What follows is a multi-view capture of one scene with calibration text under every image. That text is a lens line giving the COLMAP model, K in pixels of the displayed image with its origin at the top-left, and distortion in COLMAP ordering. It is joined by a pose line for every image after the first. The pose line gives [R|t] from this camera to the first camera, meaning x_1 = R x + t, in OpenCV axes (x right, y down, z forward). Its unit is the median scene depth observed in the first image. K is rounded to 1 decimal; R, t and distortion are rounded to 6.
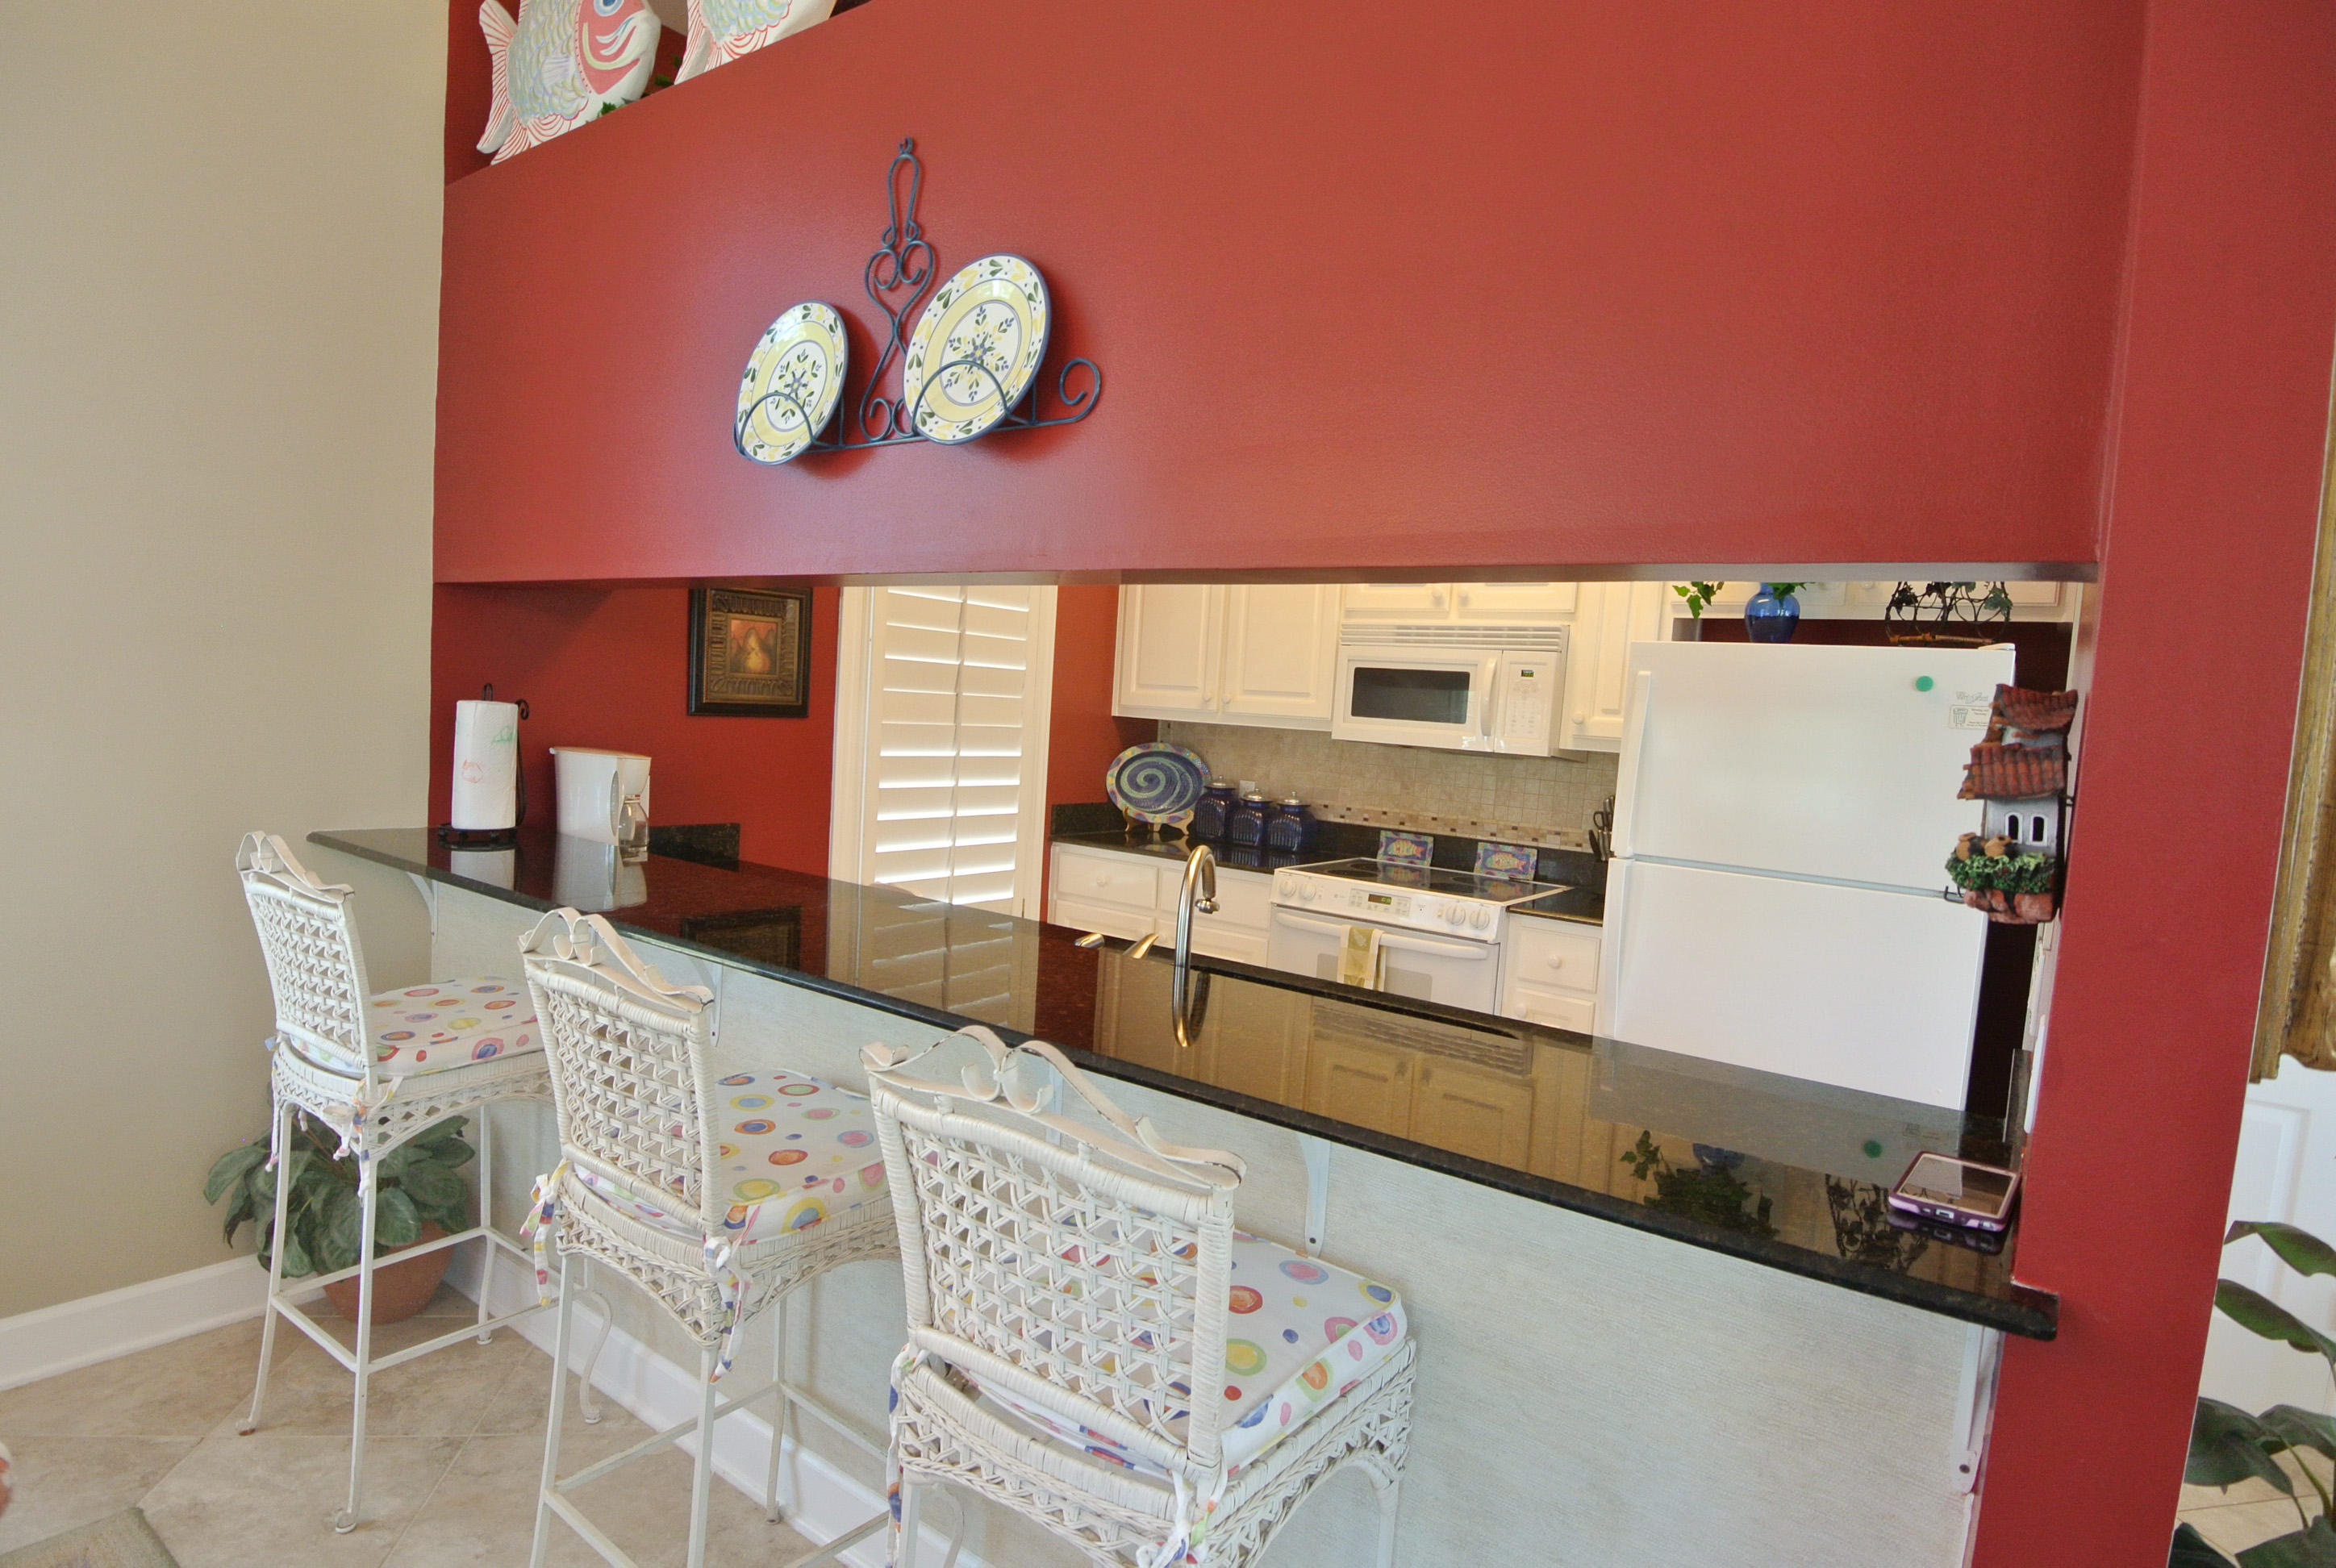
lens RADIAL K [[1216.8, 0, 1188.9], [0, 1216.8, 806.6], [0, 0, 1]] dist [0.004149, -0.032028]
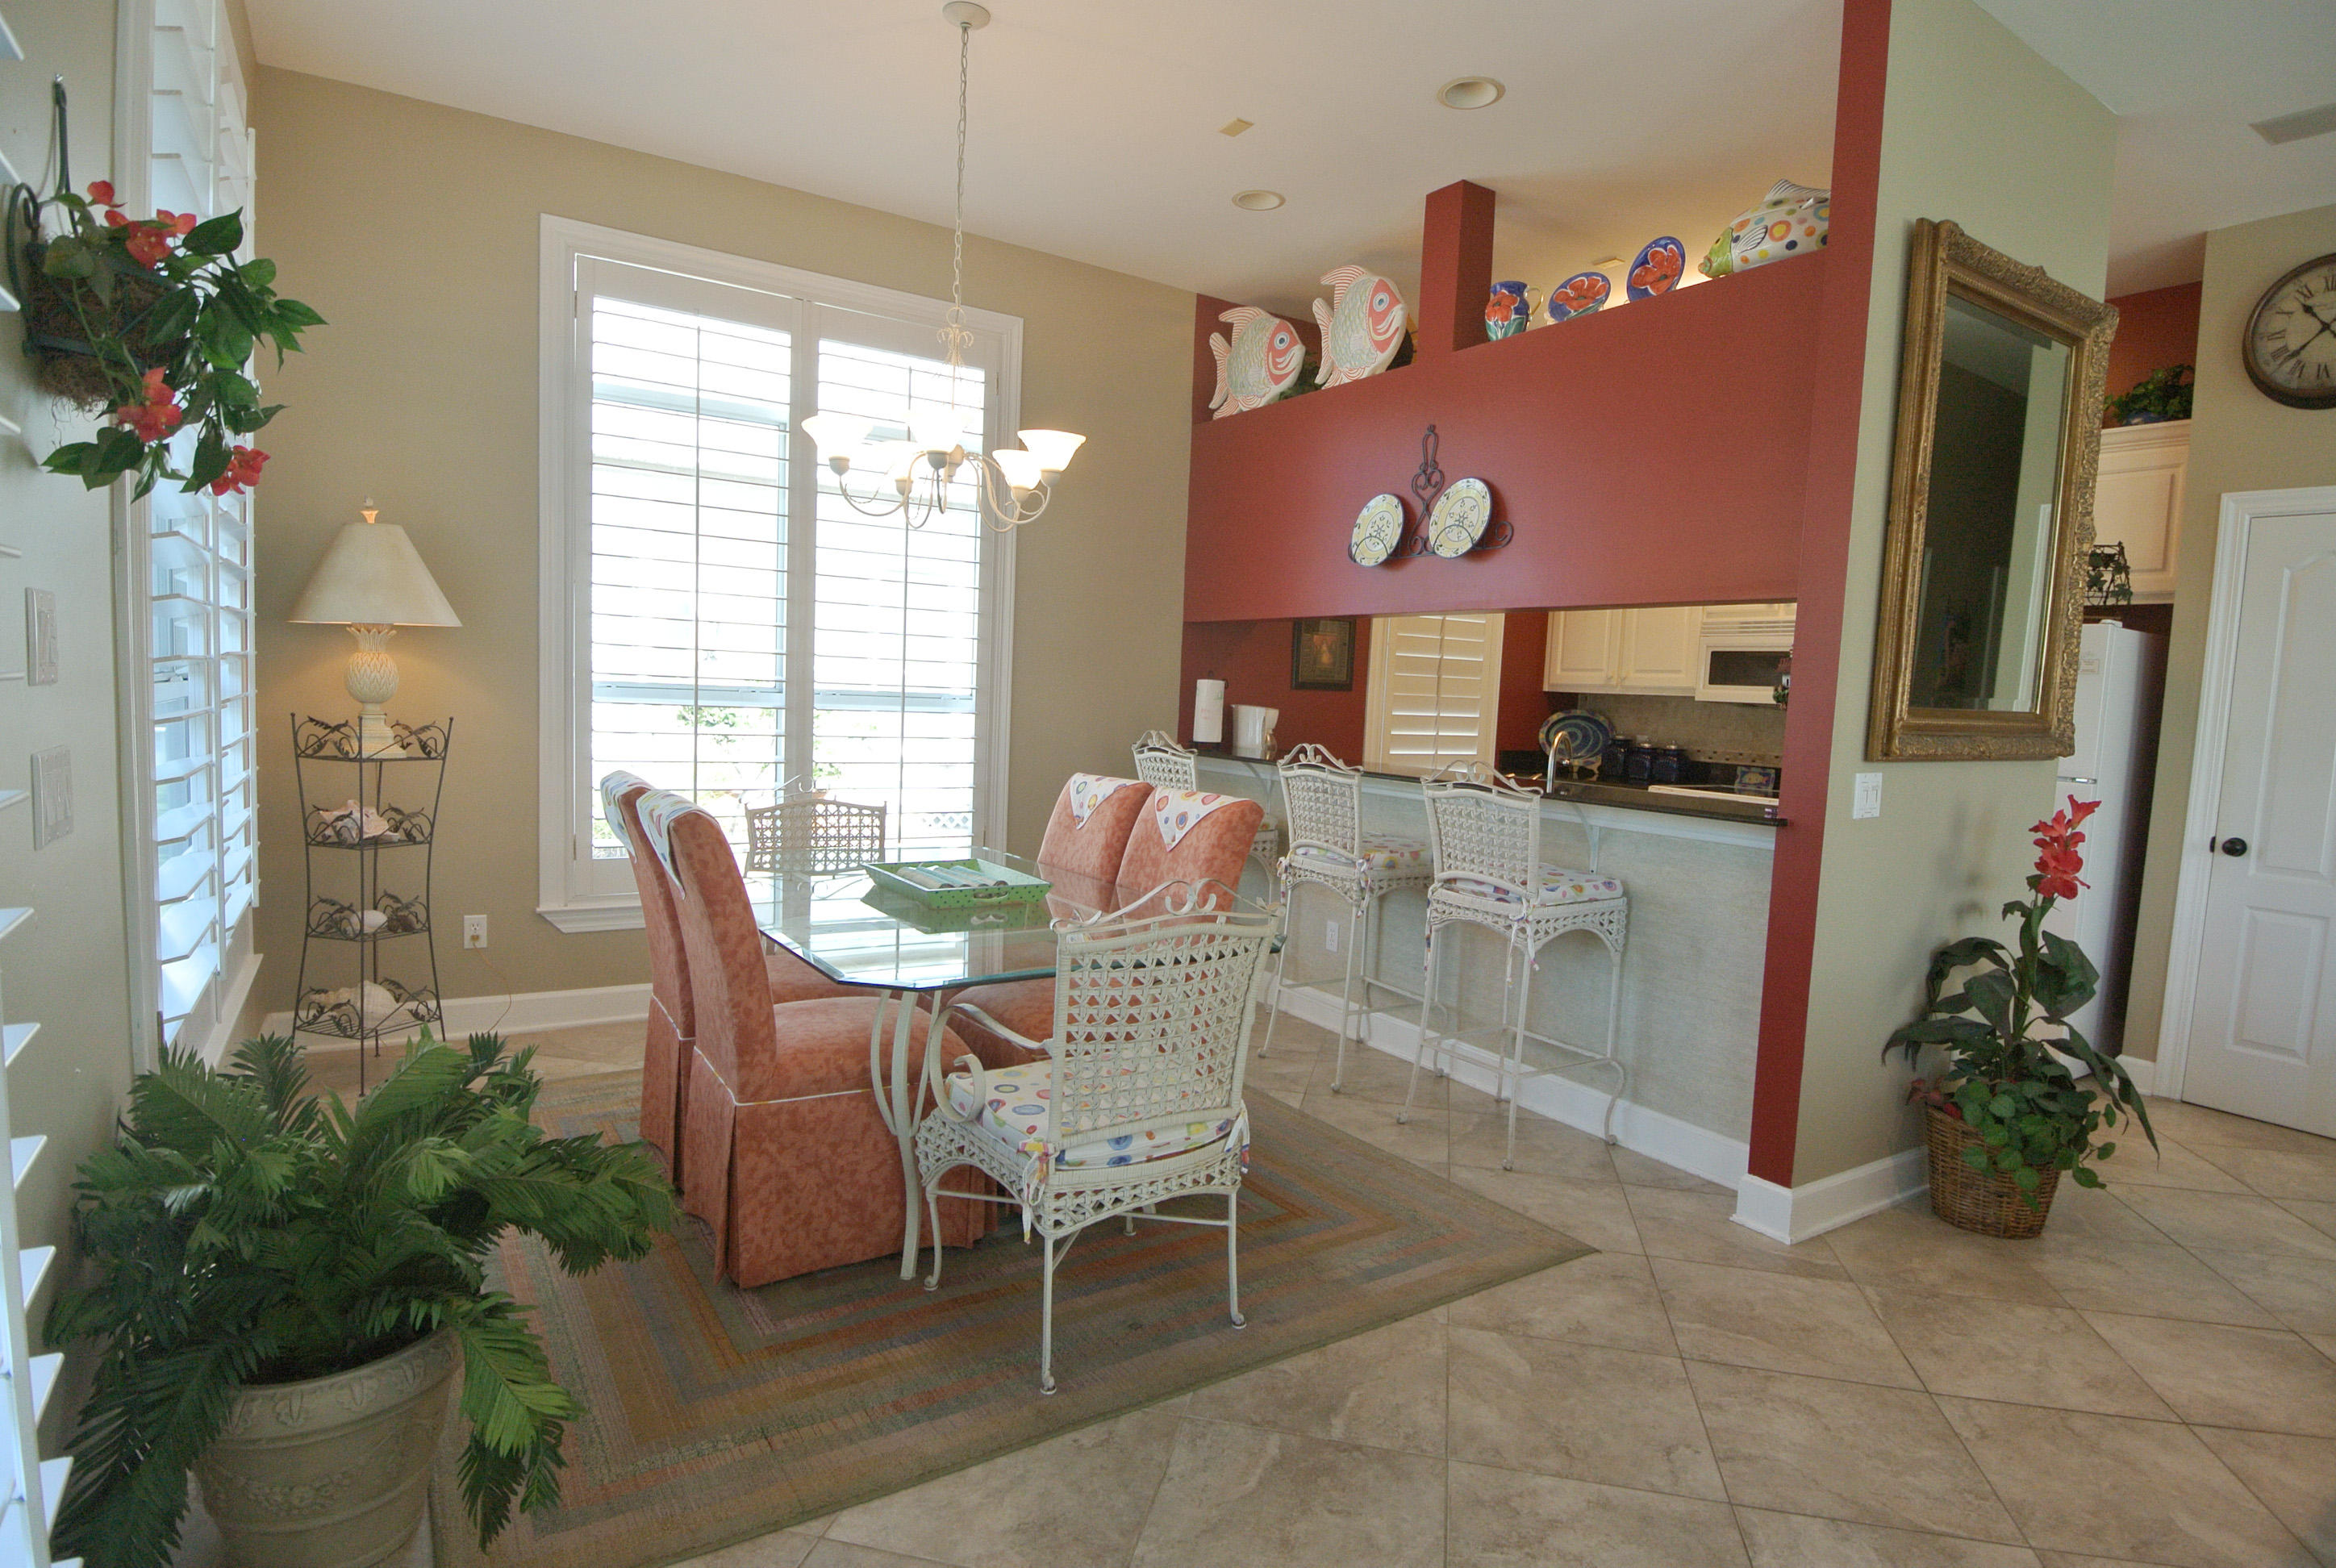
lens RADIAL K [[1216.8, 0, 1188.9], [0, 1216.8, 806.6], [0, 0, 1]] dist [0.004149, -0.032028]
pose [[0.931132, 0.011809, -0.364490, 0.134004], [-0.014201, 0.999892, -0.003883, 0.135784], [0.364405, 0.008791, 0.931199, -0.919505]]
